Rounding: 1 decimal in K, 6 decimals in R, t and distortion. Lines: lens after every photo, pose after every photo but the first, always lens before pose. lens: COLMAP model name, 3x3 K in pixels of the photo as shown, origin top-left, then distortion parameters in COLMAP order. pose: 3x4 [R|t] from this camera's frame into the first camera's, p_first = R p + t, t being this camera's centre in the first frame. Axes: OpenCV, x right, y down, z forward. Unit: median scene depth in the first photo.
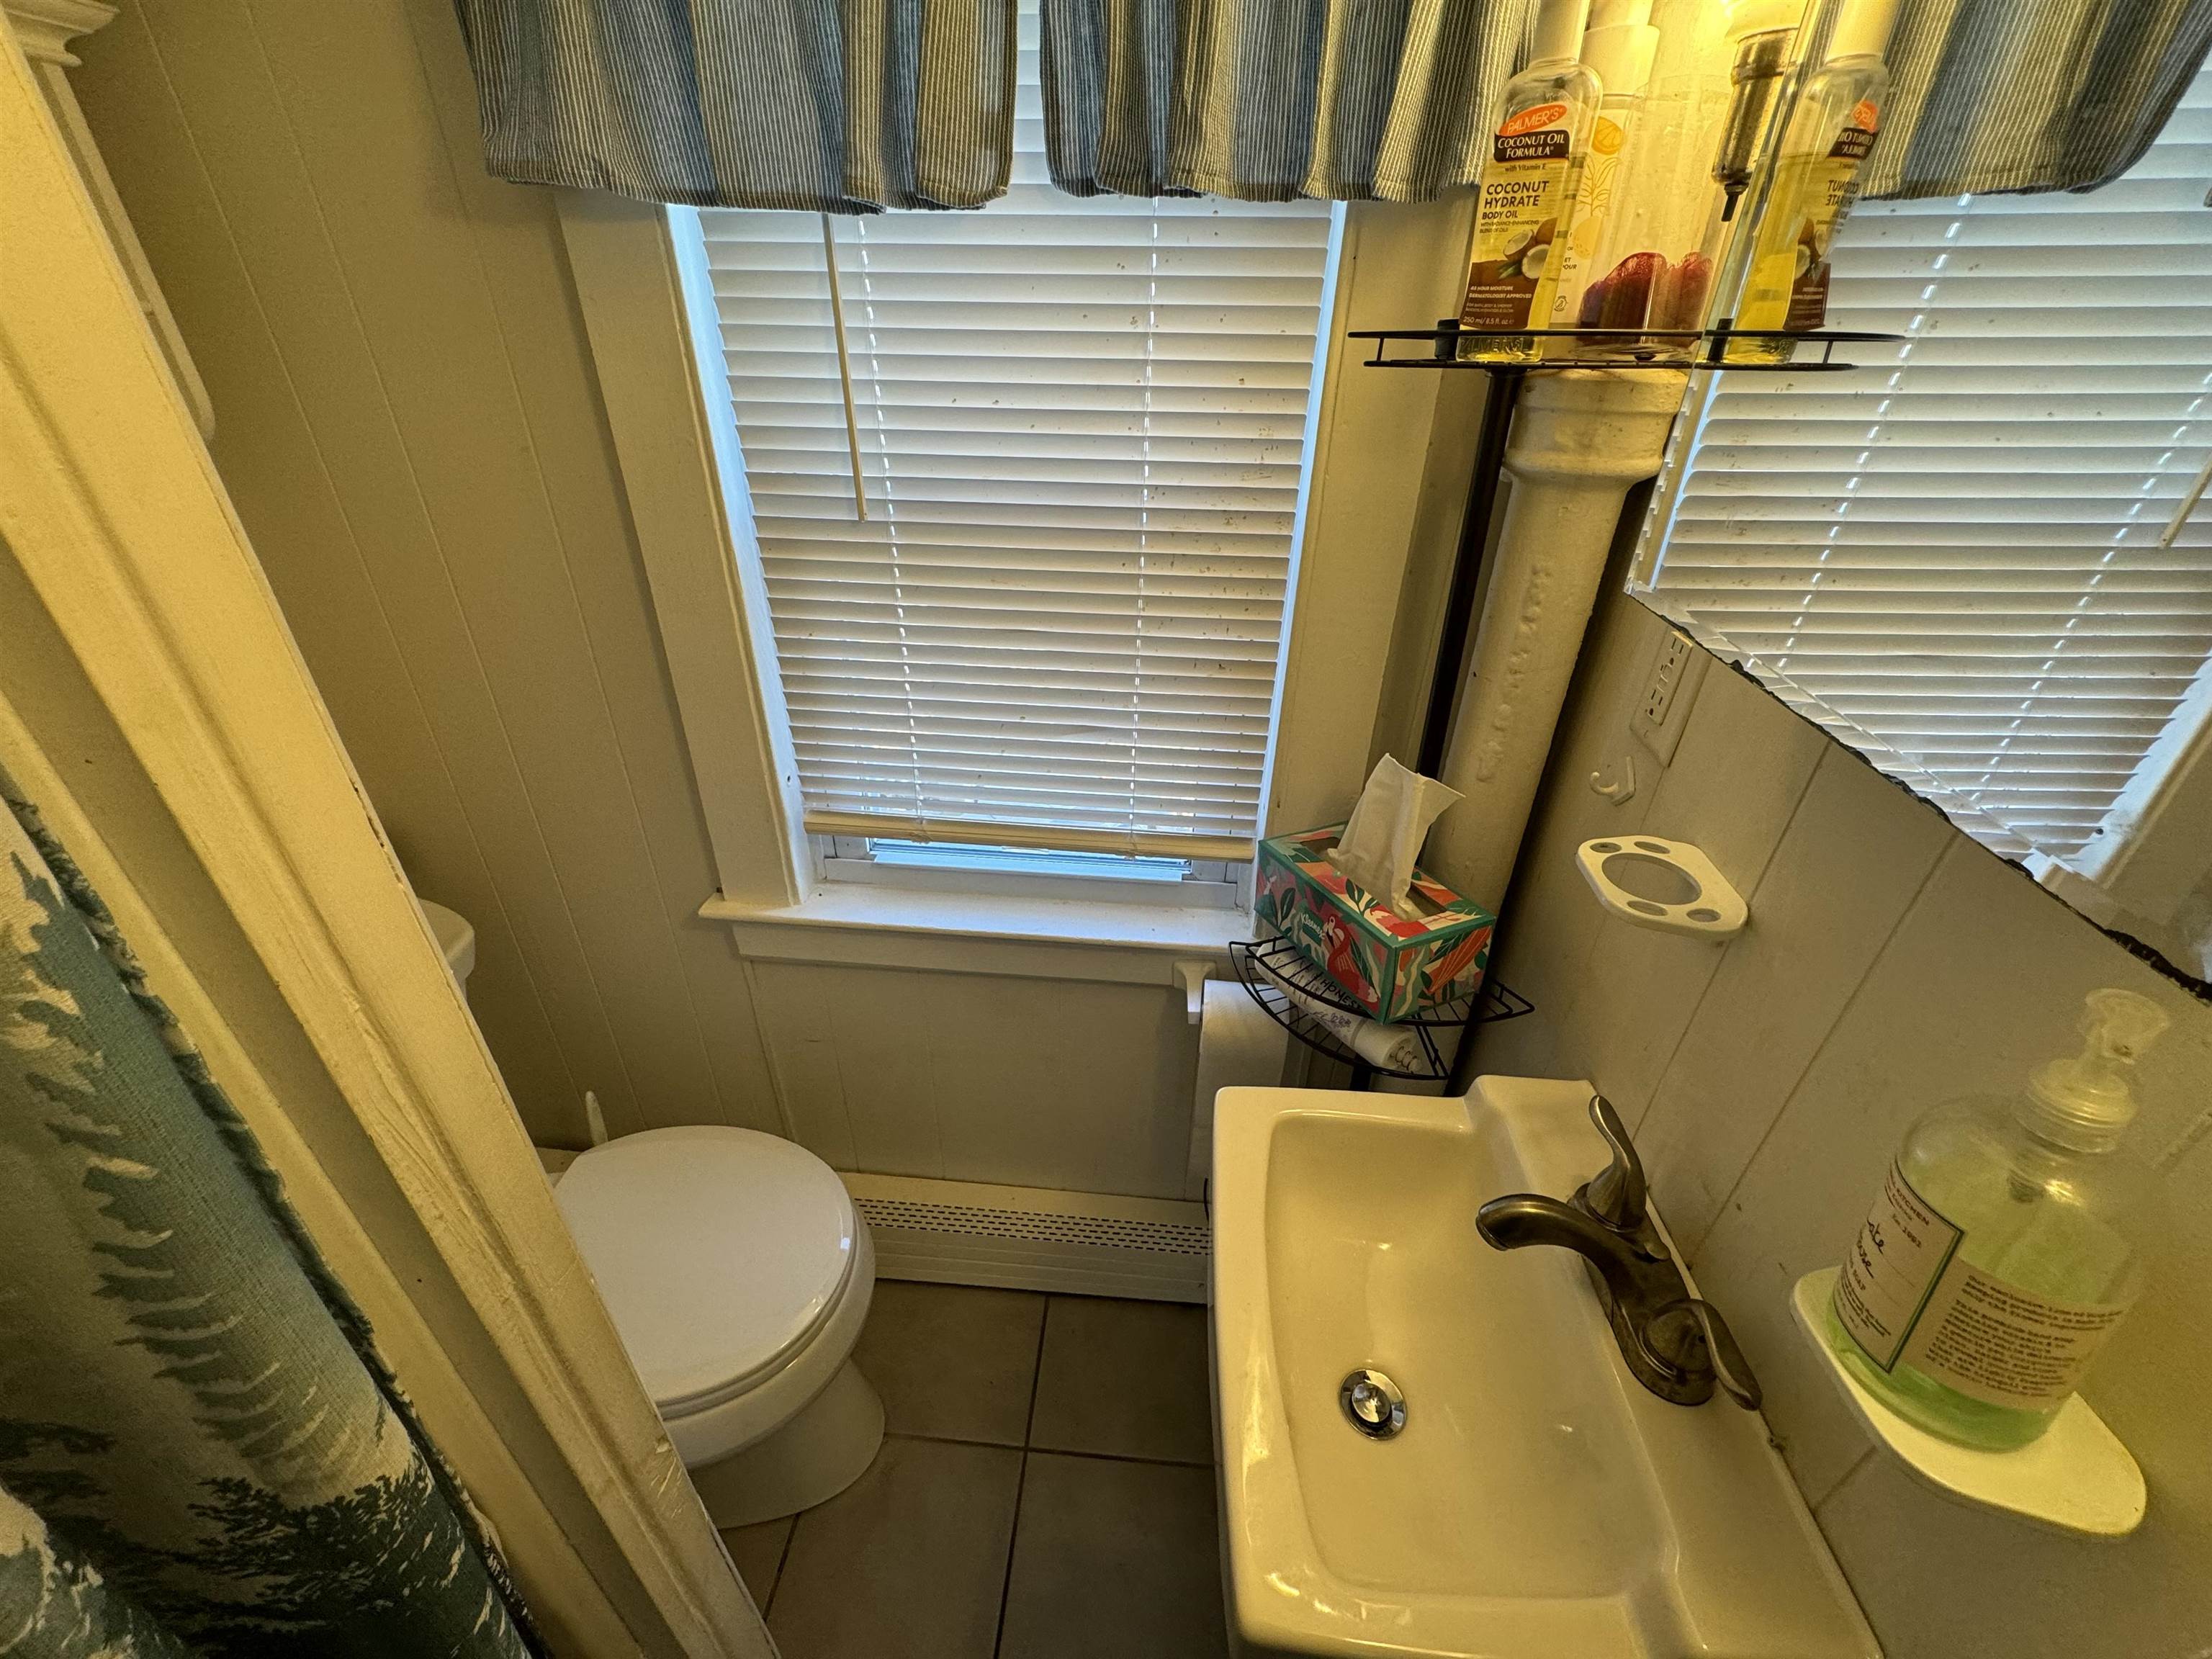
lens RADIAL K [[875.3, 0, 1105.2], [0, 875.3, 831.2], [0, 0, 1]] dist [-0.004109, -0.000218]
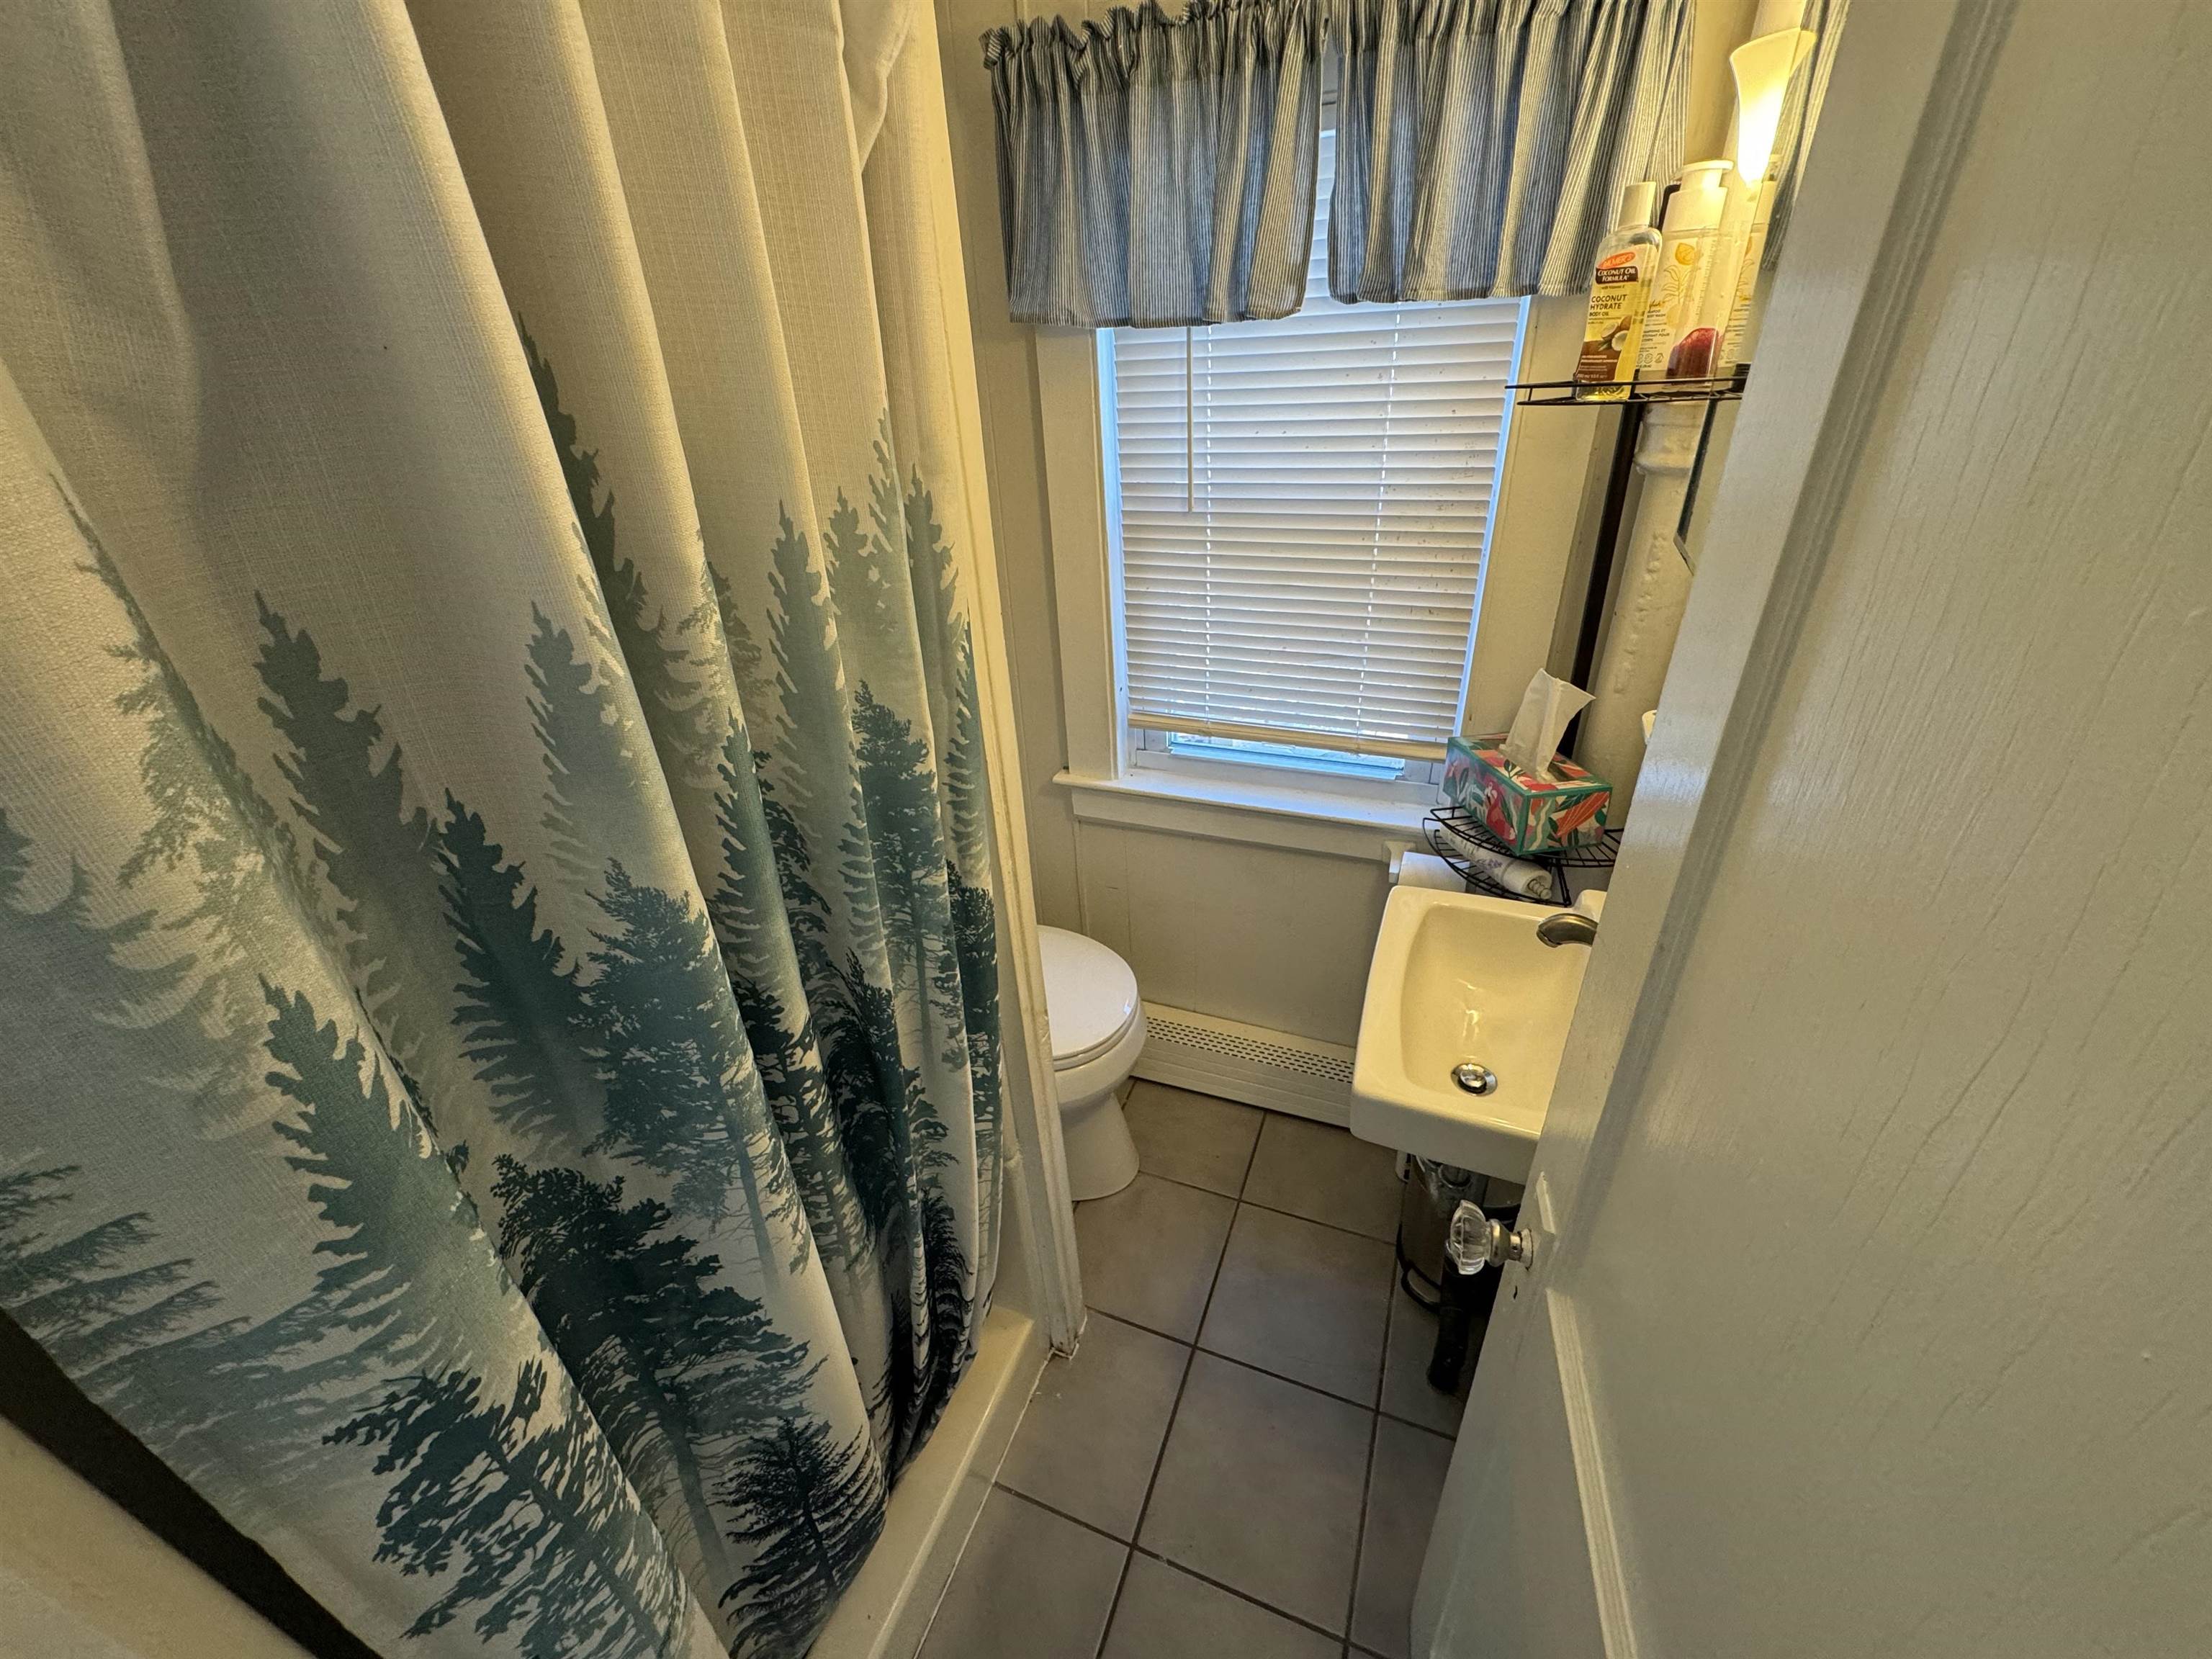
lens RADIAL K [[875.3, 0, 1107.4], [0, 875.3, 829.6], [0, 0, 1]] dist [-0.004109, -0.000218]
pose [[0.954344, 0.085839, -0.286110, 0.089581], [-0.088605, 0.996061, 0.003293, 0.258771], [0.285266, 0.022208, 0.958191, -0.622776]]
